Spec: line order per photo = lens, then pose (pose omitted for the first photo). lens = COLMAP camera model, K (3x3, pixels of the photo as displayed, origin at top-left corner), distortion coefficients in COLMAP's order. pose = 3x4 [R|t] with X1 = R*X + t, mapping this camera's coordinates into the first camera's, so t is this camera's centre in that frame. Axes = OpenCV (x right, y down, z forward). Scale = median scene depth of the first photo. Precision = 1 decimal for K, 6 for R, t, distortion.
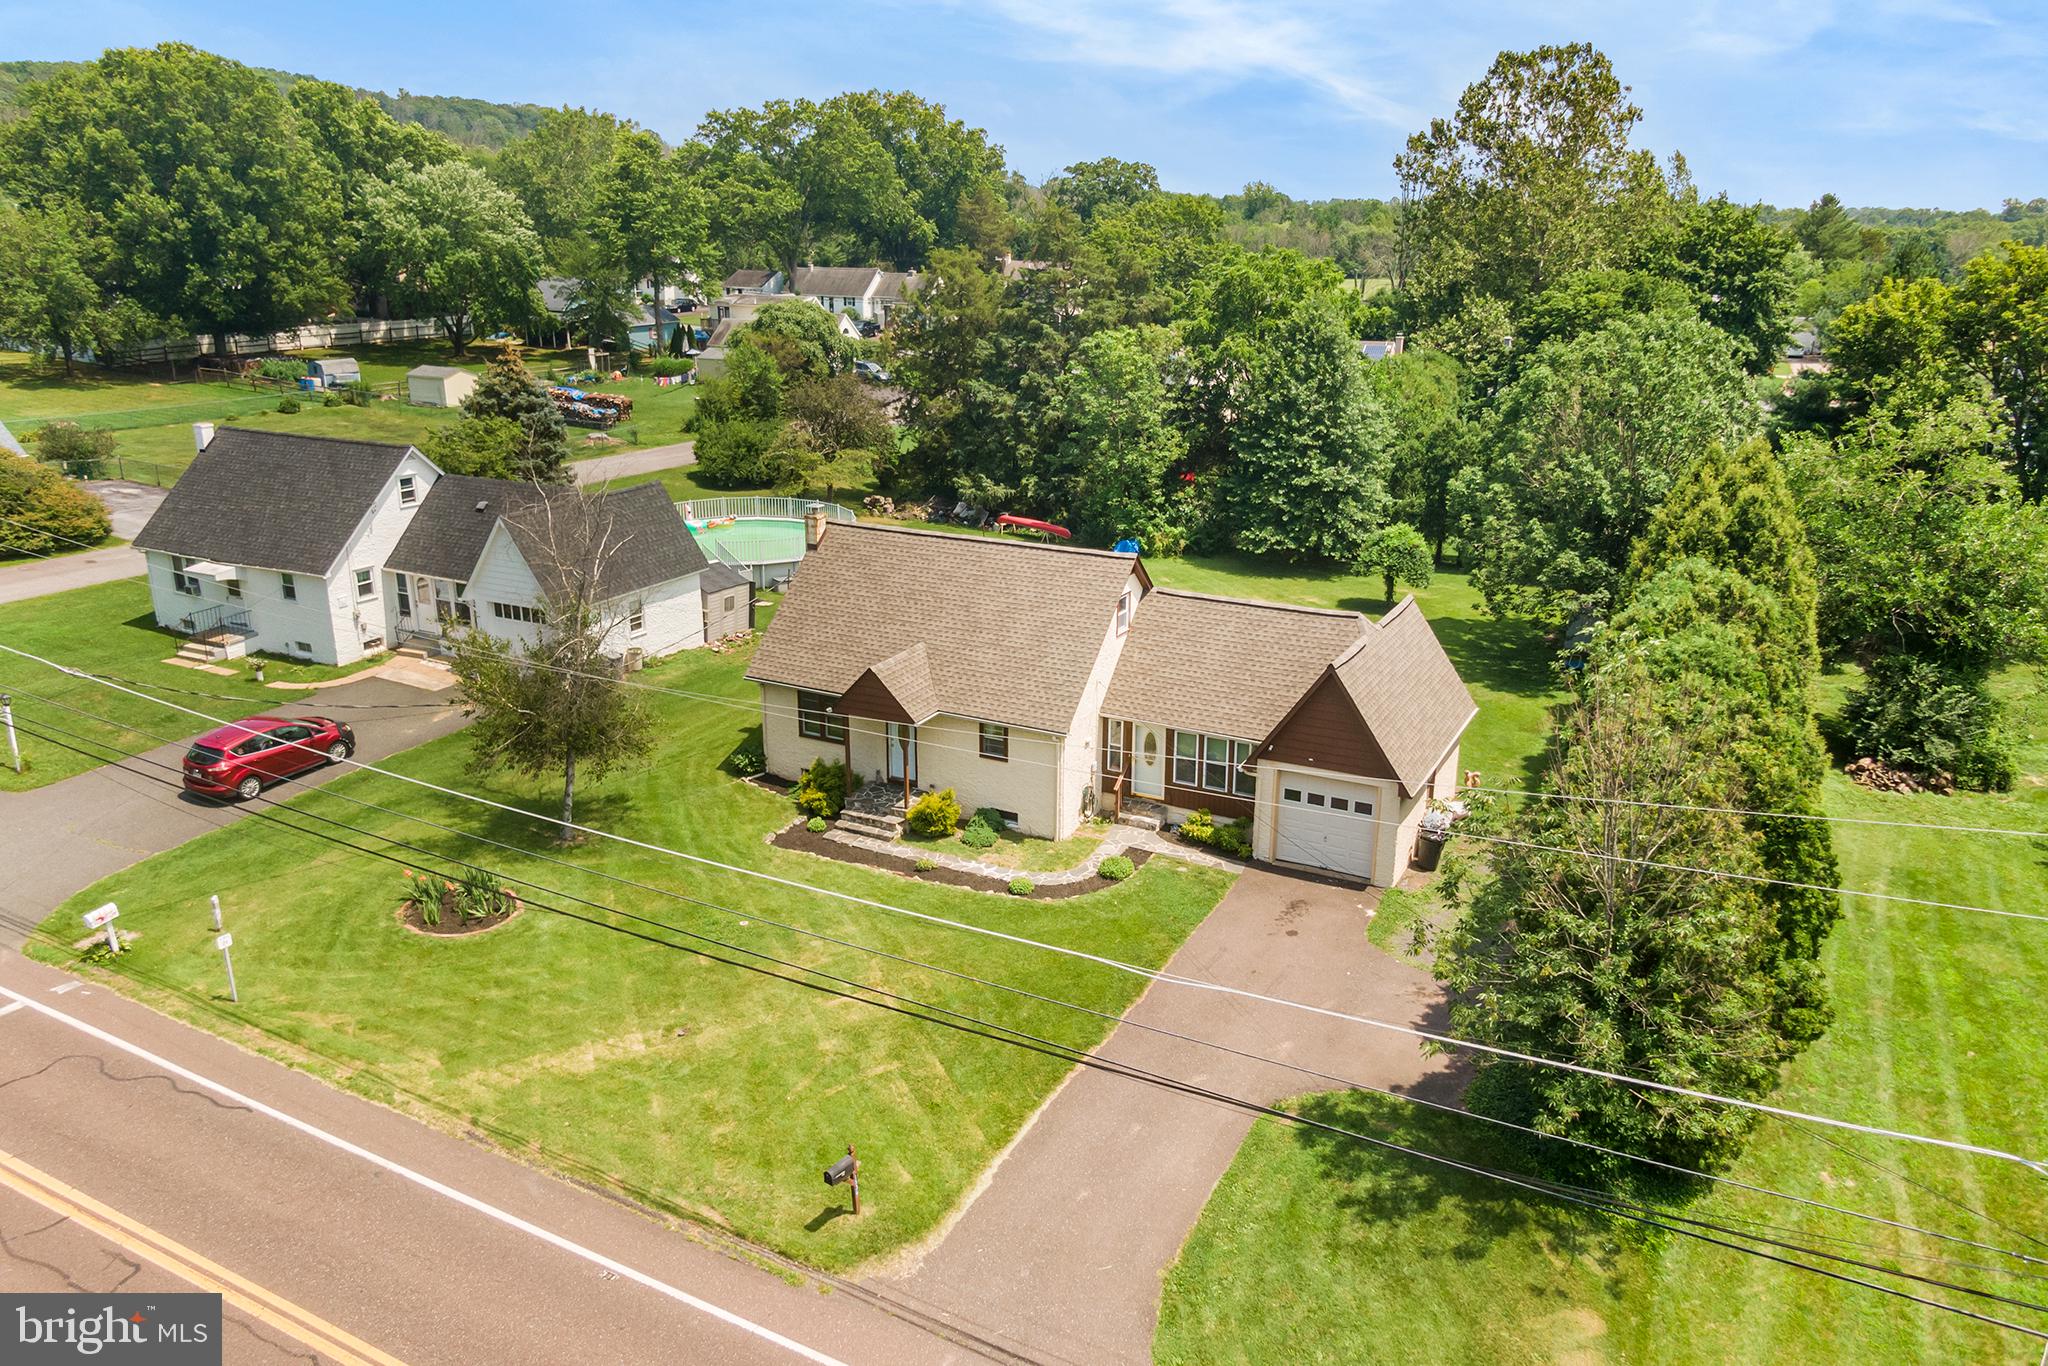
lens RADIAL K [[1440.0, 0, 1024.0], [0, 1440.0, 683.0], [0, 0, 1]] dist [0.059473, -0.107647]
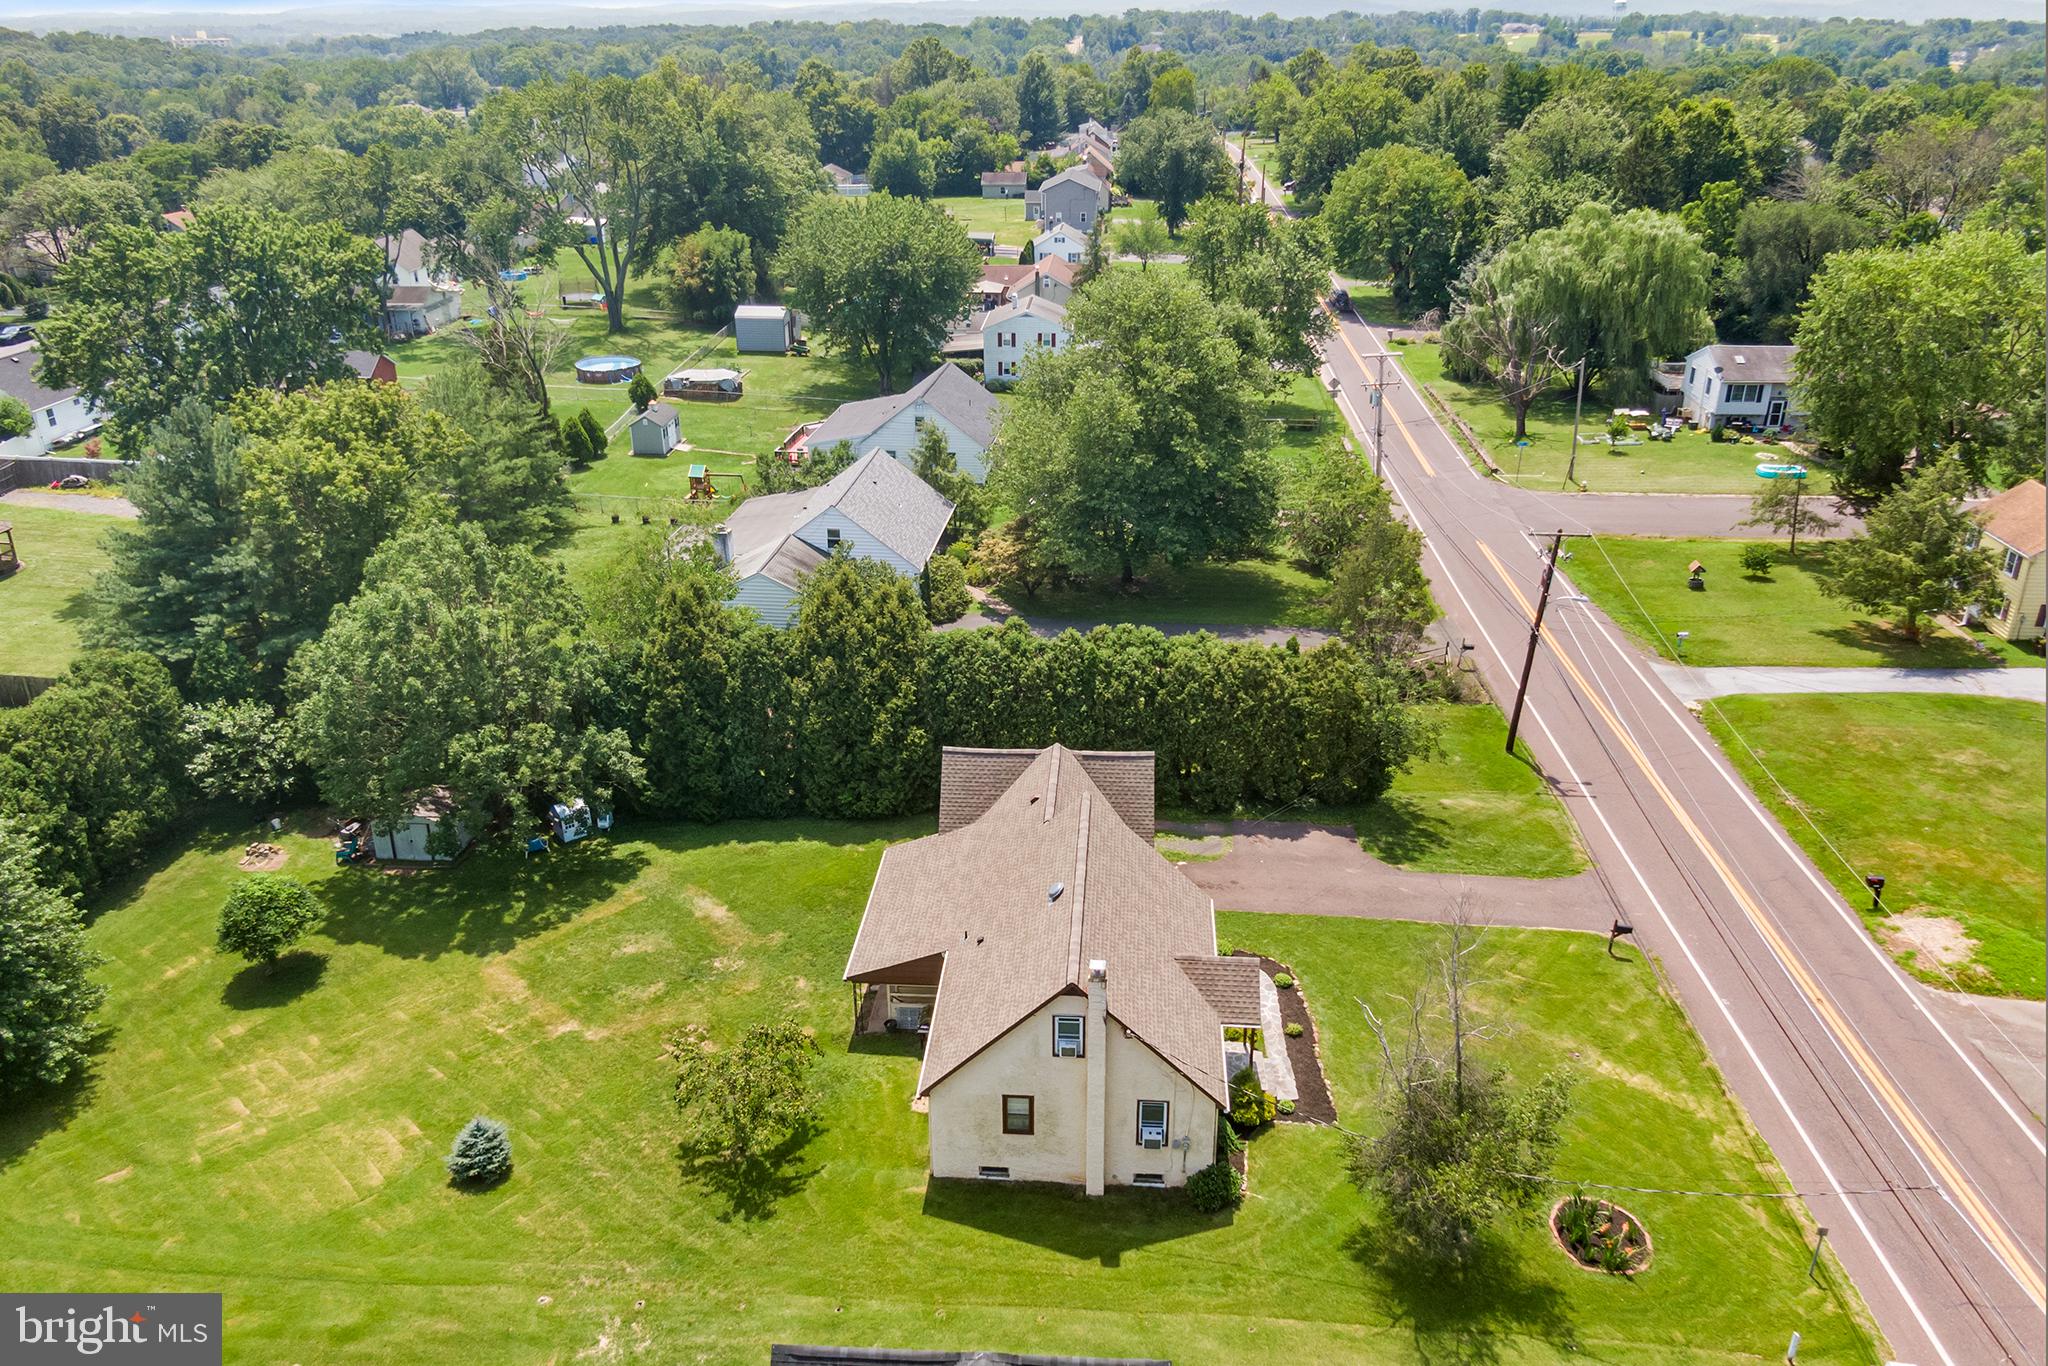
lens RADIAL K [[1509.8, 0, 1023.4], [0, 1509.8, 582.5], [0, 0, 1]] dist [0.019873, -0.000819]
pose [[-0.402796, -0.319595, 0.857680, -0.902567], [0.283774, 0.847279, 0.448989, -0.797302], [-0.870188, 0.424238, -0.250587, 1.250610]]
